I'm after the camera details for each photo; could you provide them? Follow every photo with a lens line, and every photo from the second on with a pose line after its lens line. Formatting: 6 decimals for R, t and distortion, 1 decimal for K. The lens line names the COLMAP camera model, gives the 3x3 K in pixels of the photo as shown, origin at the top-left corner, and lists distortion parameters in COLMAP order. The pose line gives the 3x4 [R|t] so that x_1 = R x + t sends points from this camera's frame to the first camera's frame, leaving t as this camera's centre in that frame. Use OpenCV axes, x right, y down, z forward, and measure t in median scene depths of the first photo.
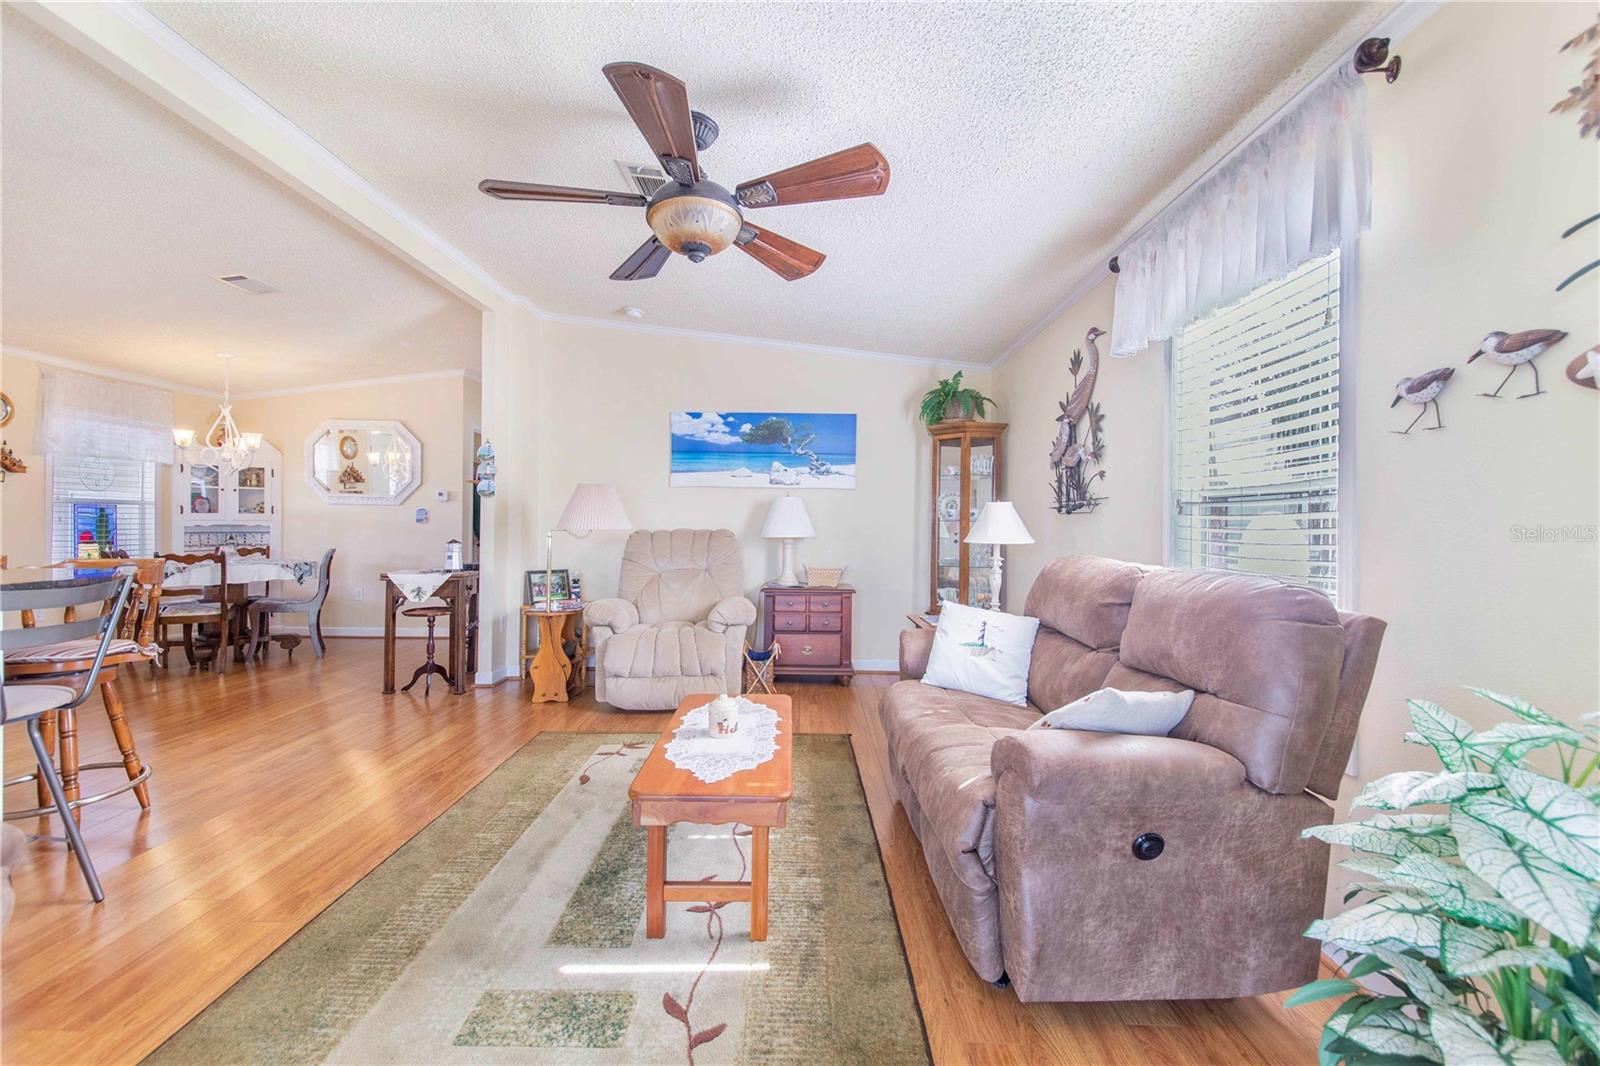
lens RADIAL K [[649.9, 0, 803.4], [0, 649.9, 520.9], [0, 0, 1]] dist [0.003021, -0.001547]
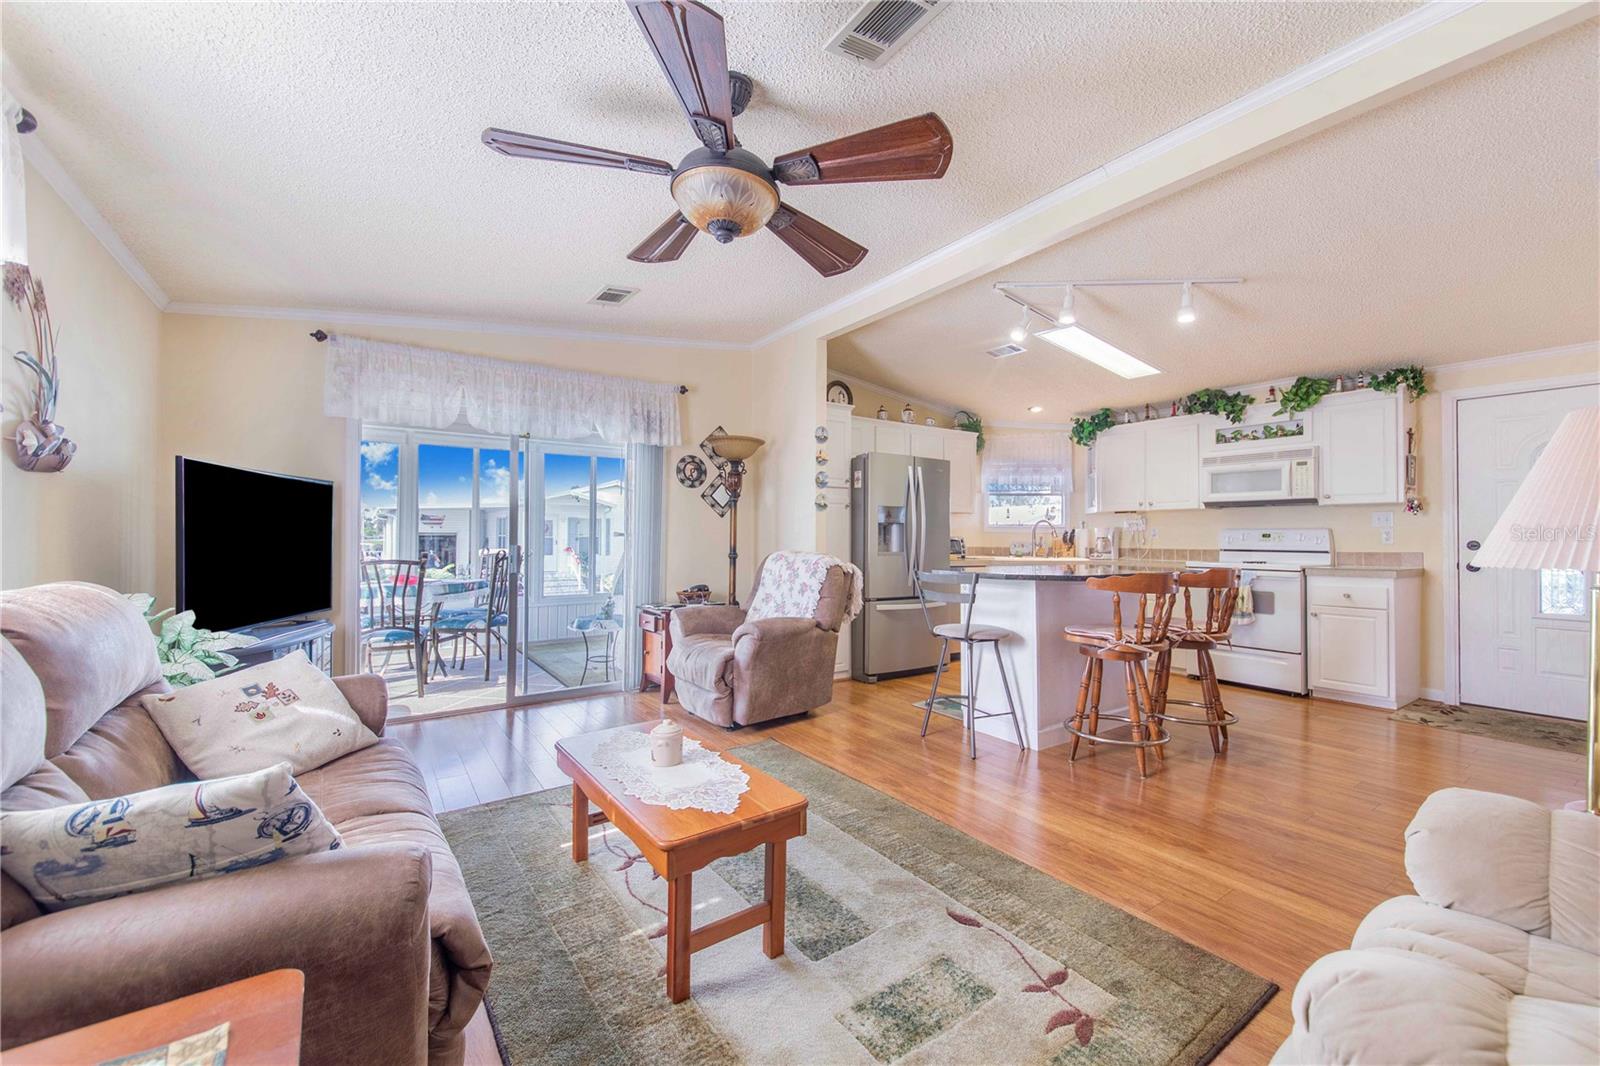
lens RADIAL K [[649.9, 0, 793.0], [0, 649.9, 531.9], [0, 0, 1]] dist [0.003021, -0.001547]
pose [[-0.826157, -0.017827, -0.563158, 0.116064], [-0.008923, 0.999788, -0.018558, 0.003817], [0.563369, -0.010306, -0.826141, 0.856810]]
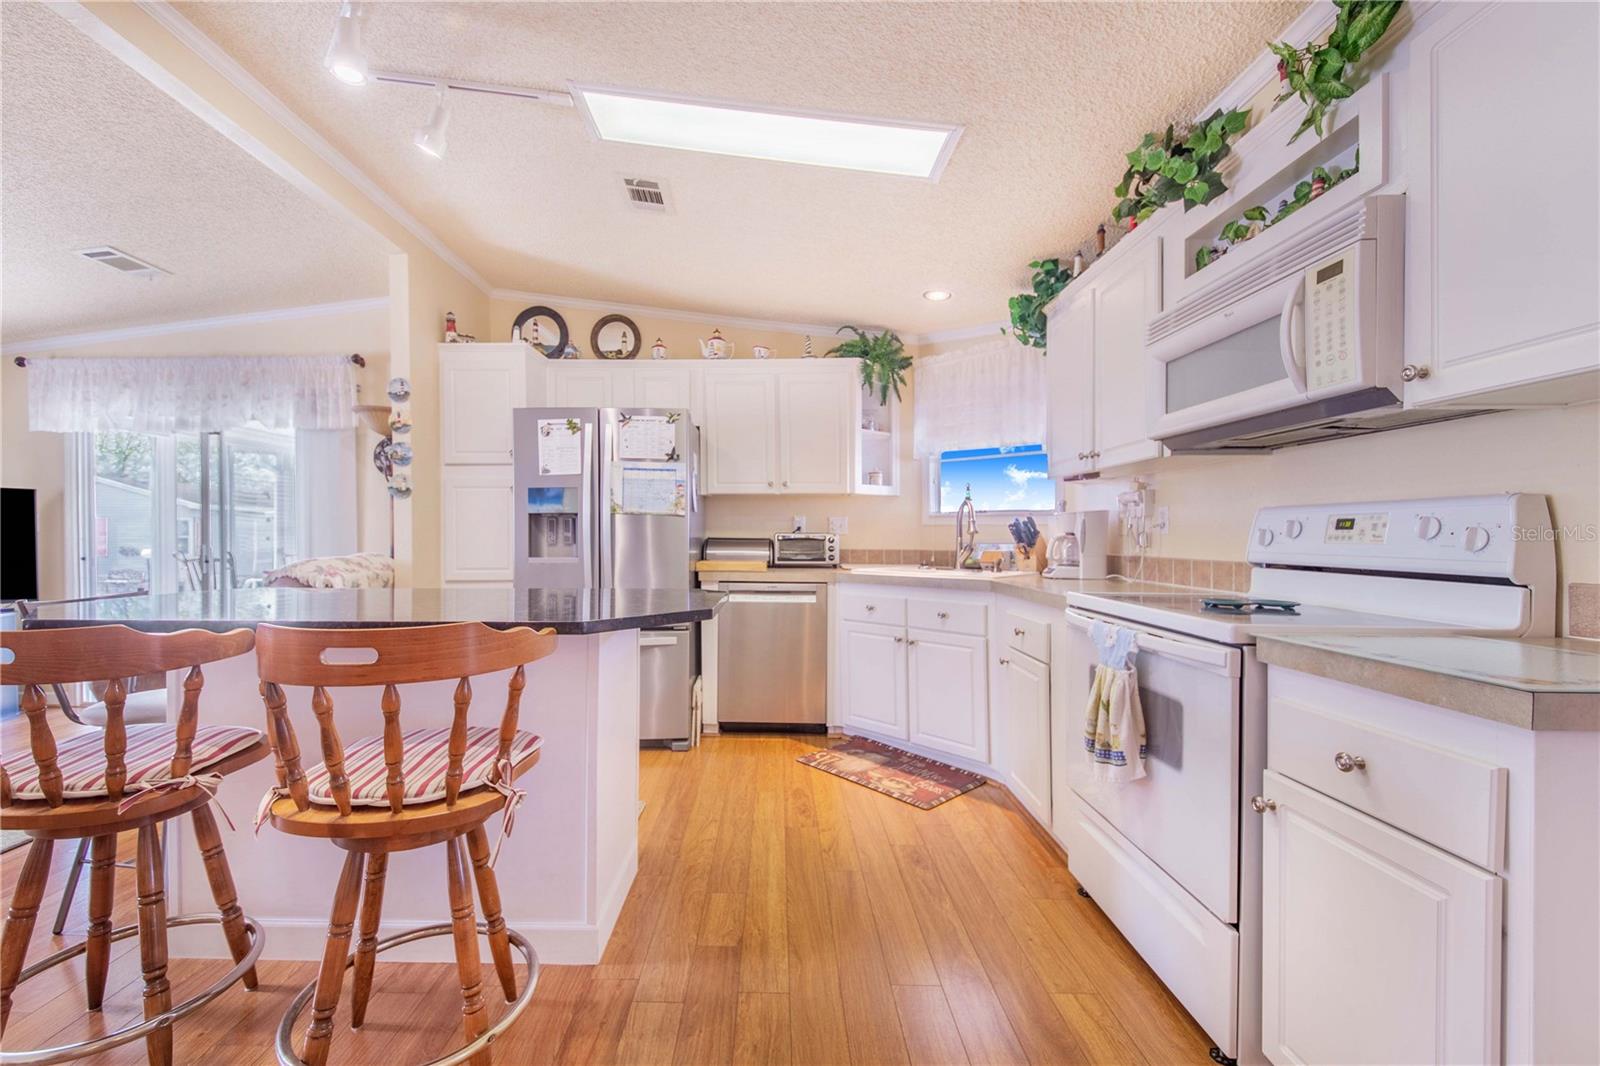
lens RADIAL K [[649.9, 0, 785.6], [0, 649.9, 543.5], [0, 0, 1]] dist [0.003021, -0.001547]
pose [[-0.999922, -0.007842, 0.009697, -0.860540], [-0.007771, 0.999943, 0.007366, -0.006438], [-0.009754, 0.007290, -0.999926, 0.763961]]
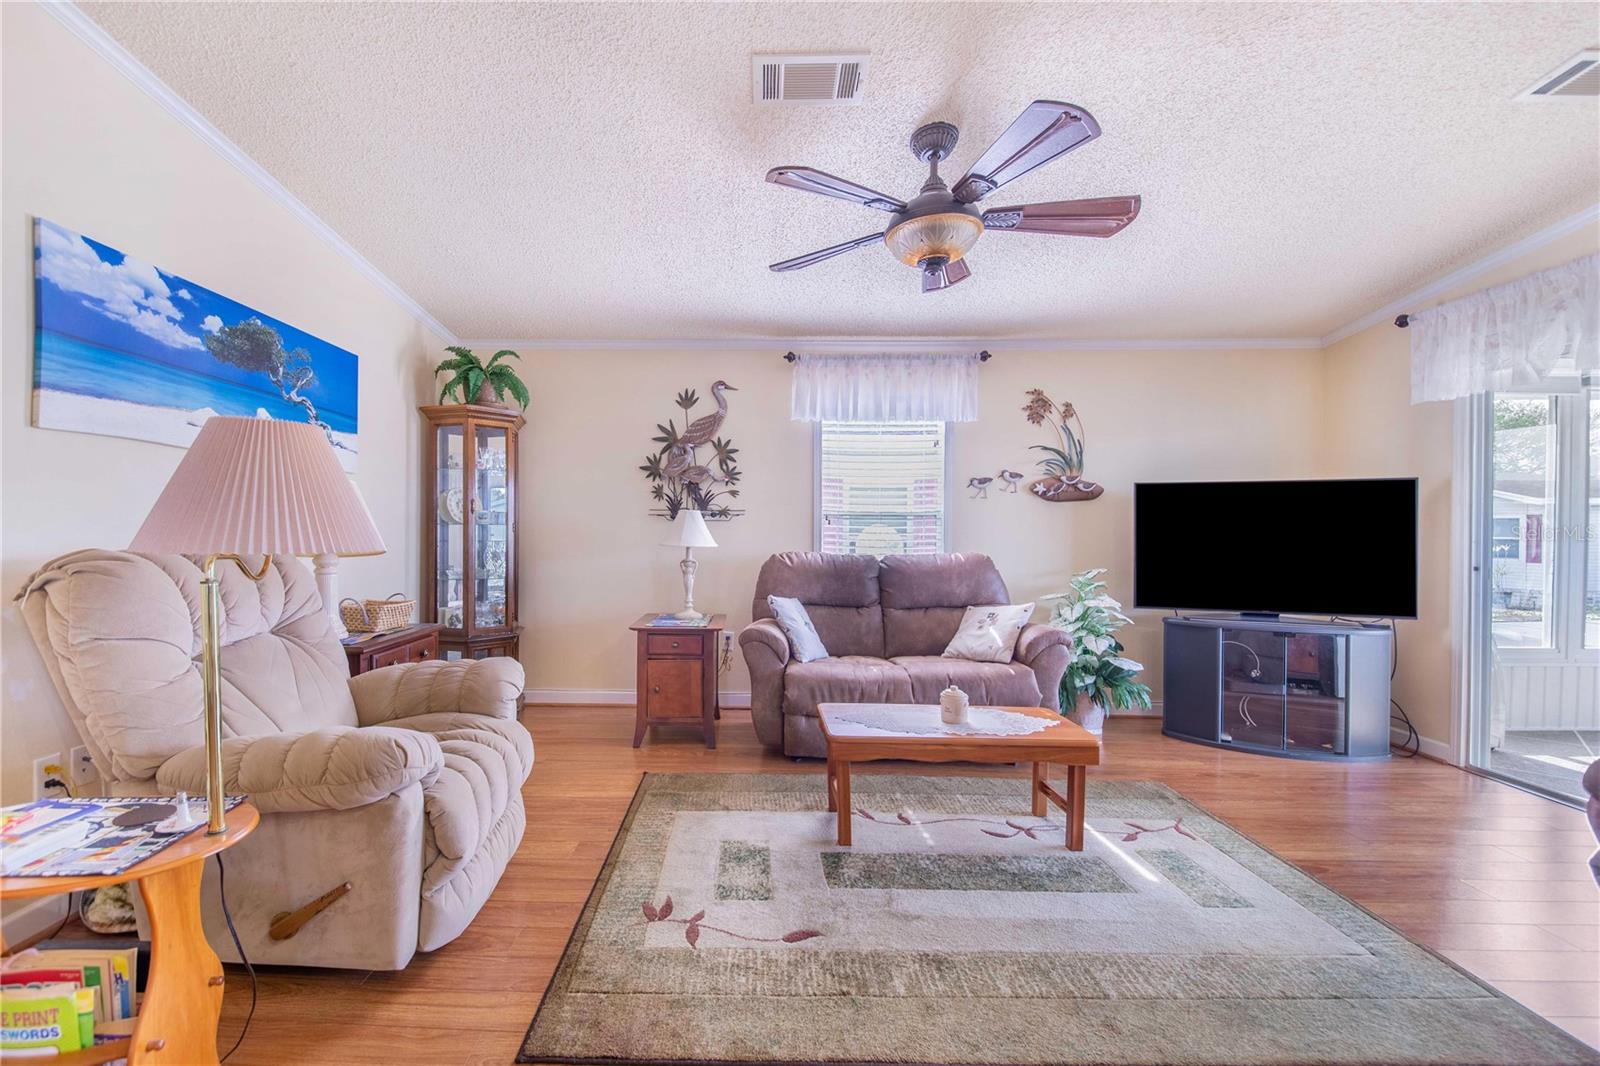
lens RADIAL K [[649.9, 0, 774.7], [0, 649.9, 532.7], [0, 0, 1]] dist [0.003021, -0.001547]
pose [[-0.012844, -0.013670, 0.999824, -0.571496], [-0.015625, 0.999787, 0.013469, -0.006134], [-0.999795, -0.015449, -0.013054, 0.609850]]
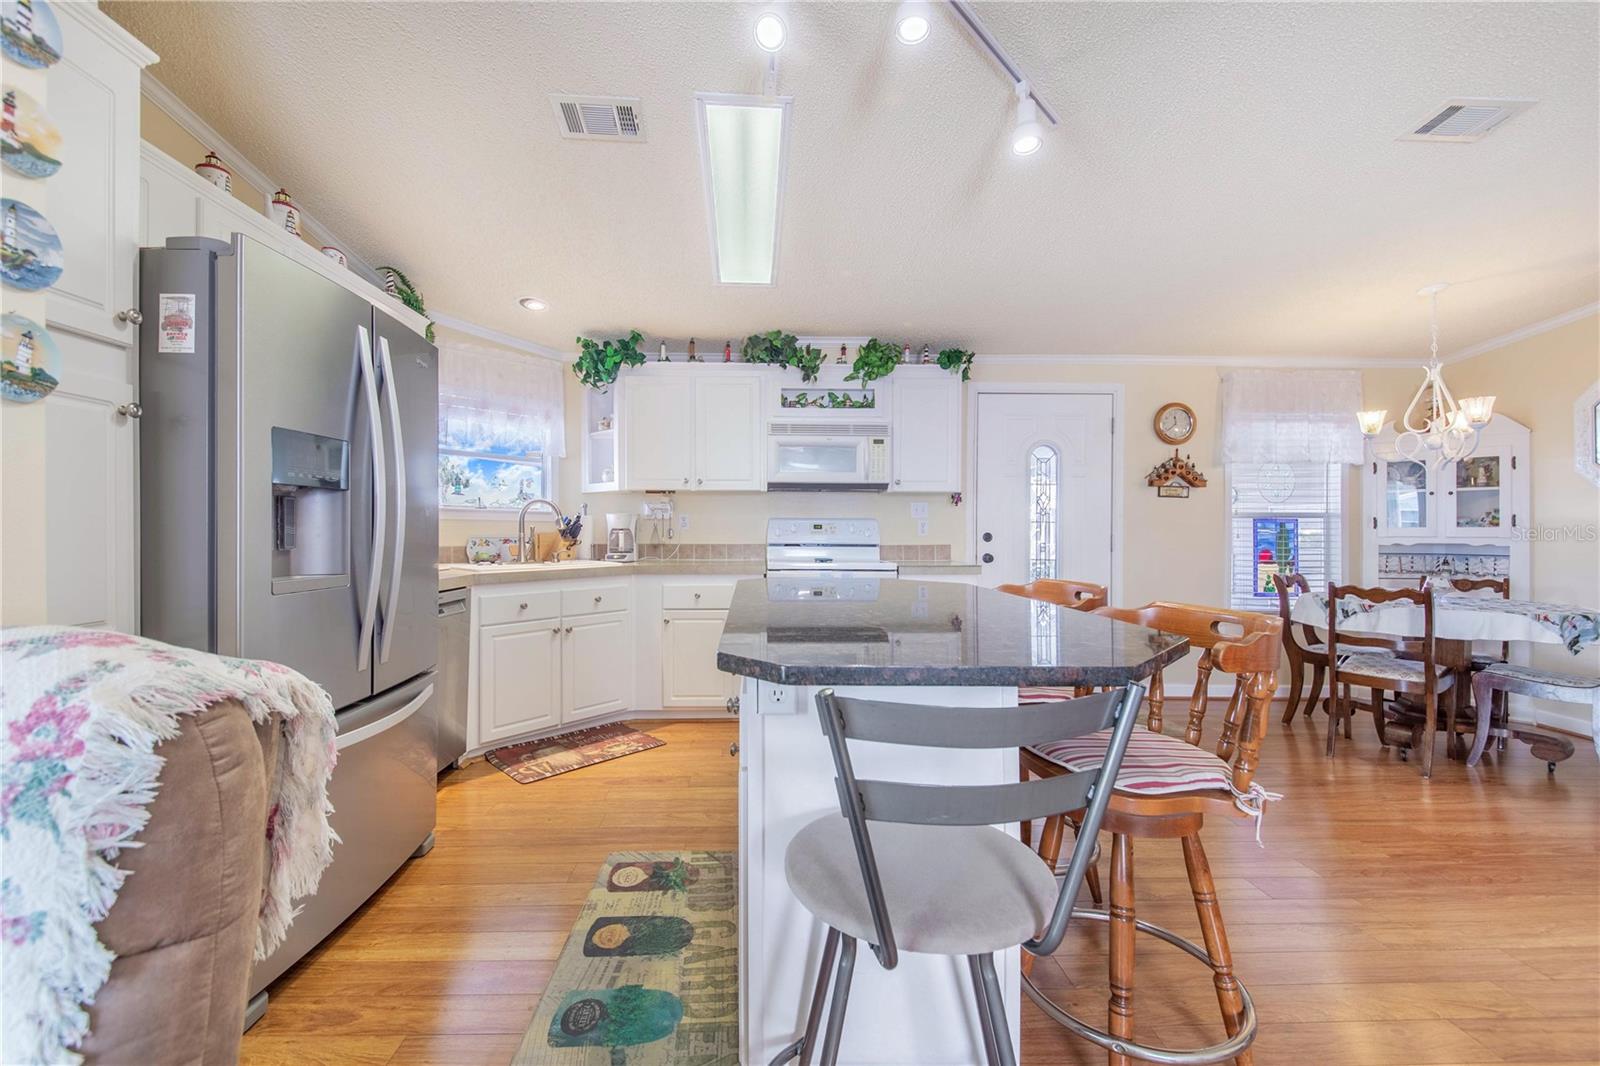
lens RADIAL K [[649.9, 0, 786.1], [0, 649.9, 534.0], [0, 0, 1]] dist [0.003021, -0.001547]
pose [[0.049271, -0.000867, -0.998785, -0.256421], [0.002900, 0.999996, -0.000725, -0.006475], [0.998781, -0.002861, 0.049273, 0.306610]]
